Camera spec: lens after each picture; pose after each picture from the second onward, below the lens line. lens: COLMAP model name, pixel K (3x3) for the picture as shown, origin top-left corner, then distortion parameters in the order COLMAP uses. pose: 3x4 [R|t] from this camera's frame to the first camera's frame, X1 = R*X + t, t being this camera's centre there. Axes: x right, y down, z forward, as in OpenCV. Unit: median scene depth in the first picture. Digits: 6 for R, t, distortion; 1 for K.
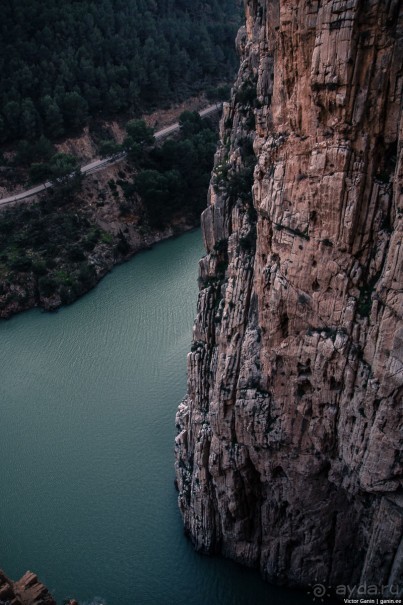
lens RADIAL K [[465.9, 0, 201.5], [0, 465.9, 302.5], [0, 0, 1]] dist [-0.138346, 0.107830]
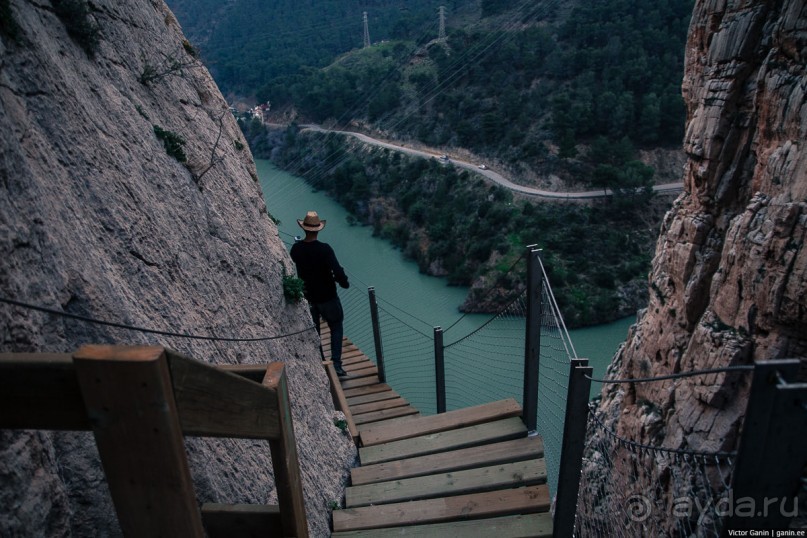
lens RADIAL K [[616.0, 0, 403.5], [0, 616.0, 269.0], [0, 0, 1]] dist [-0.133924, 0.101048]
pose [[0.706235, 0.332848, -0.624855, 0.455358], [-0.404390, 0.914099, 0.029865, -0.019128], [0.581120, 0.231594, 0.780169, -0.217294]]
